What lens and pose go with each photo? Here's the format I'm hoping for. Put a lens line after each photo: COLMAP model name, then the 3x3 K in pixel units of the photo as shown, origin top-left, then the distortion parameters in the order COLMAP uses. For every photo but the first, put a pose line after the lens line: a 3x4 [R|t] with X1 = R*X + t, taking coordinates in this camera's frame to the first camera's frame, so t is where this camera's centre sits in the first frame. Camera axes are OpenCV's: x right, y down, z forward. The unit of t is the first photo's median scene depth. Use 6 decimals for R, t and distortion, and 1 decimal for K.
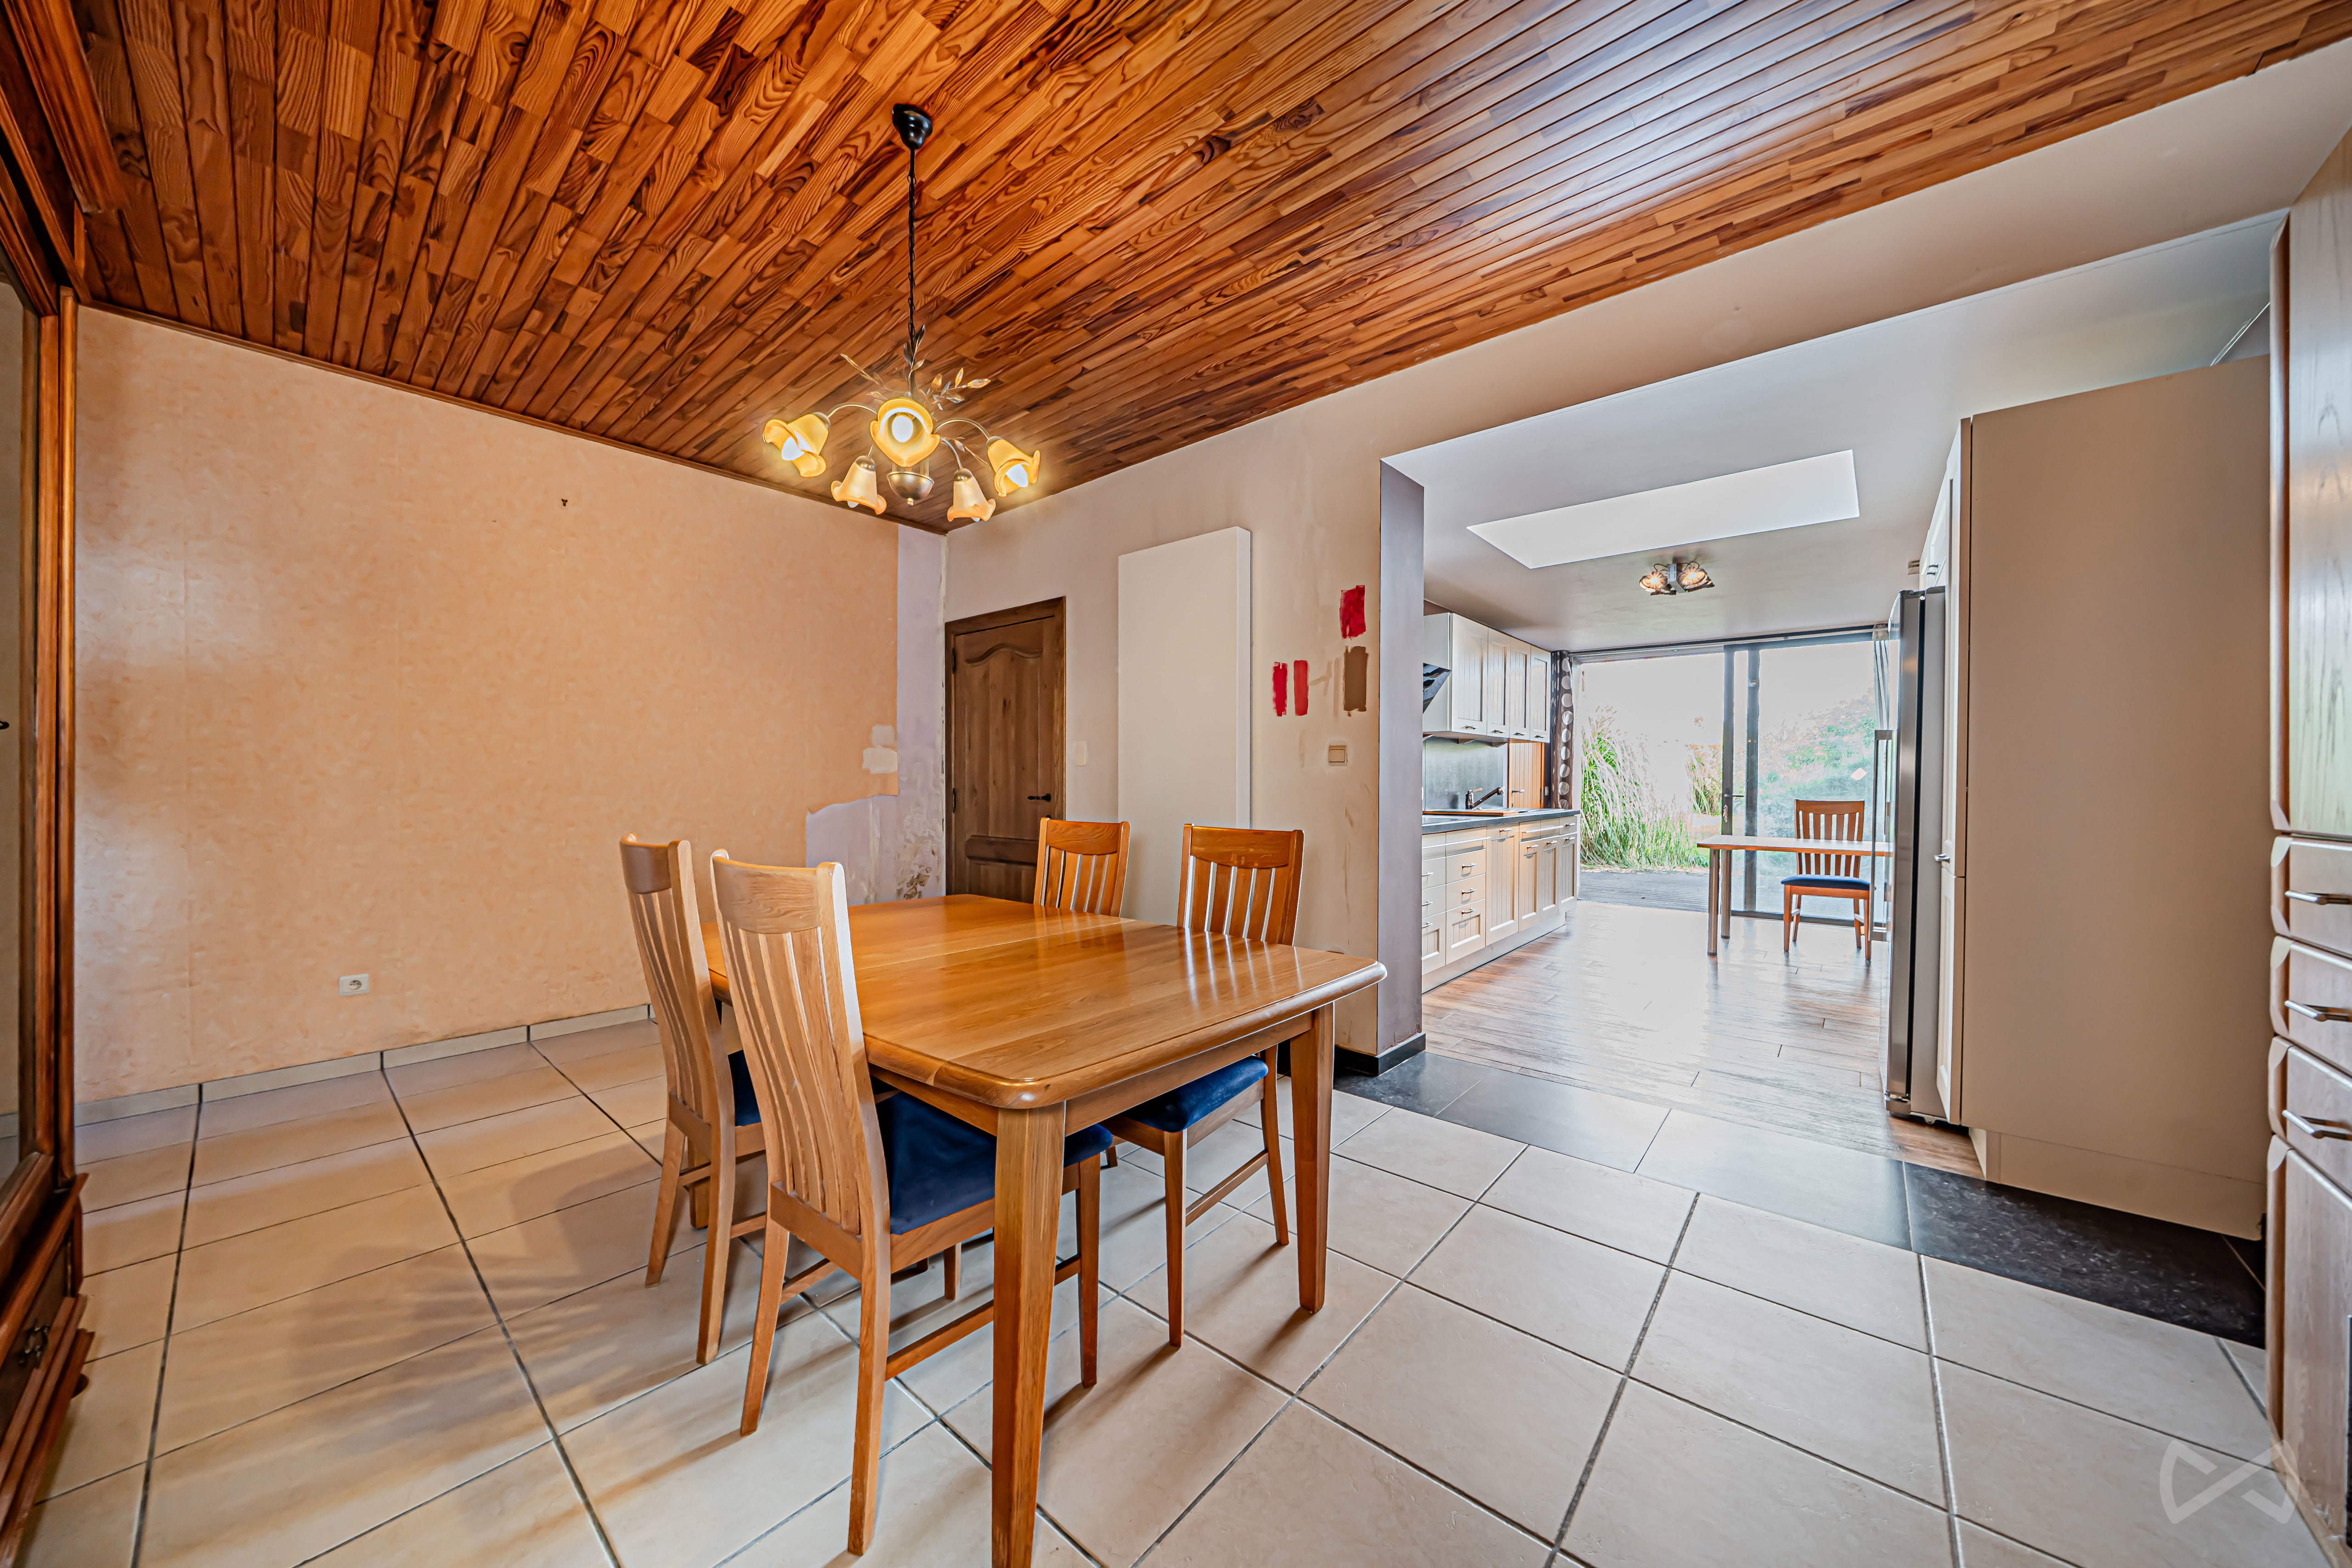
lens RADIAL K [[799.4, 0, 1189.2], [0, 799.4, 794.7], [0, 0, 1]] dist [-0.003523, 0.000091]
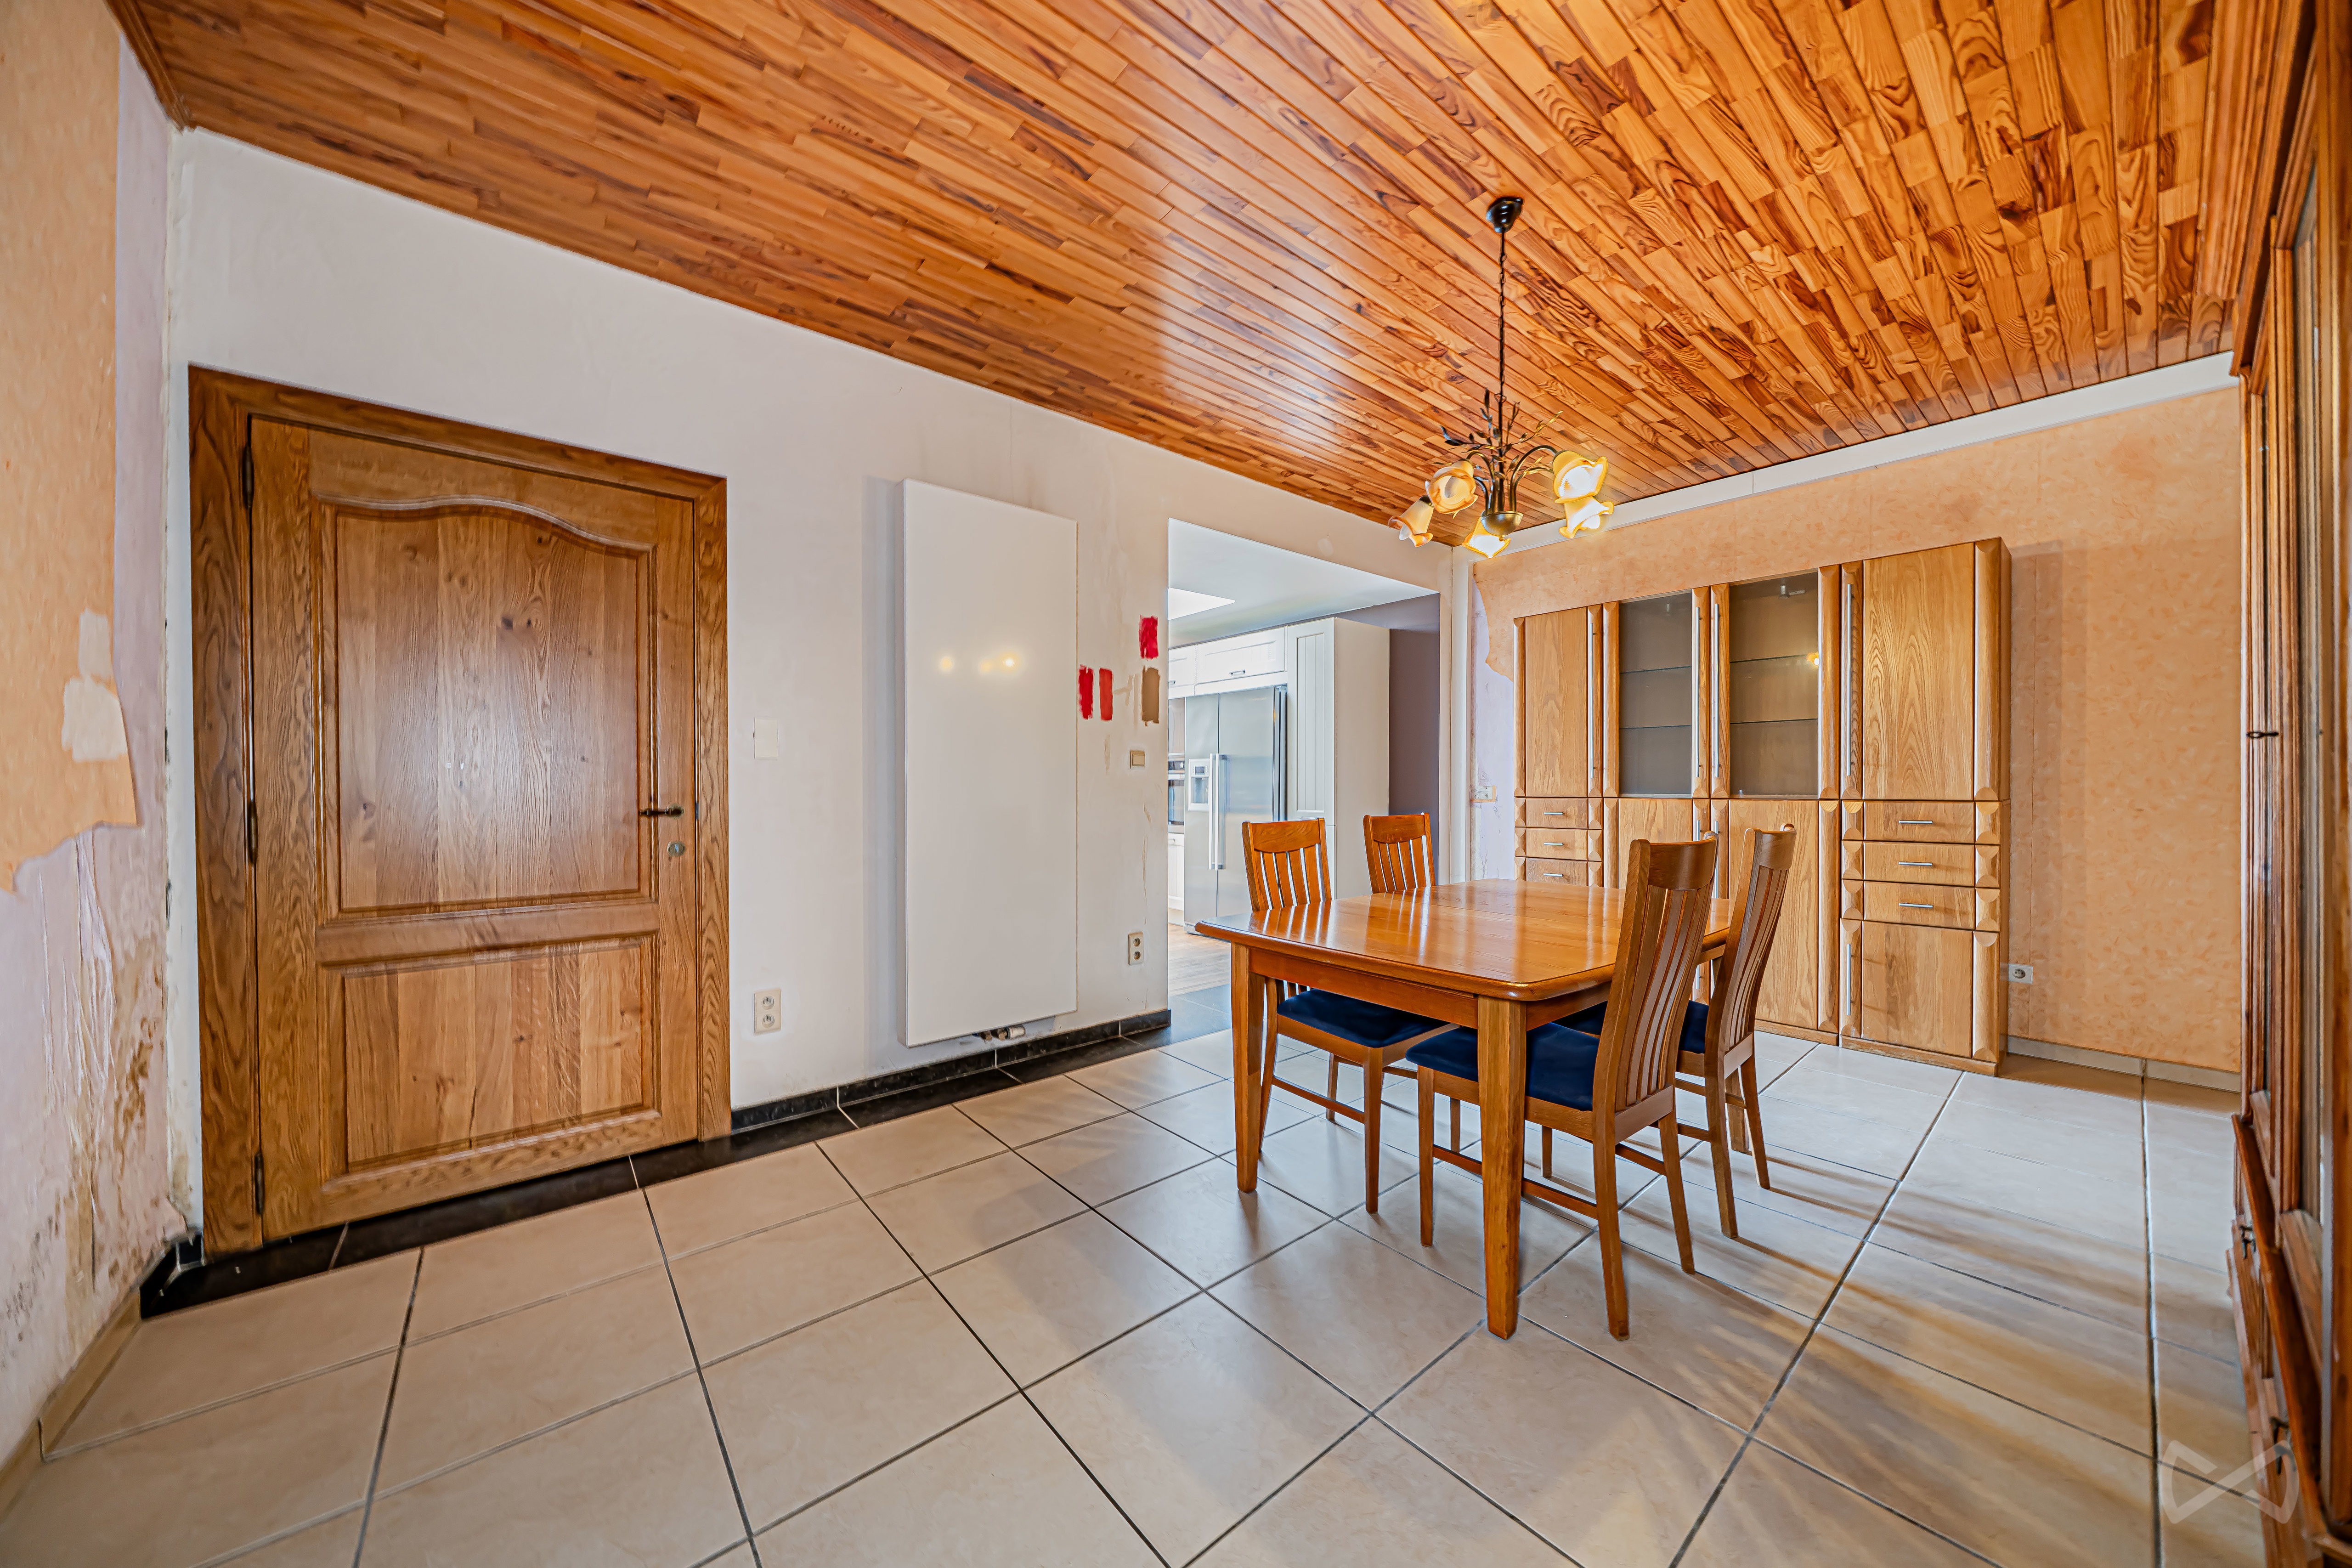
lens RADIAL K [[799.6, 0, 1174.9], [0, 799.6, 795.1], [0, 0, 1]] dist [-0.003523, 0.000091]
pose [[0.177408, -0.020820, 0.983917, -1.374661], [0.017090, 0.999691, 0.018072, -0.027101], [-0.983989, 0.013609, 0.177709, 1.109335]]
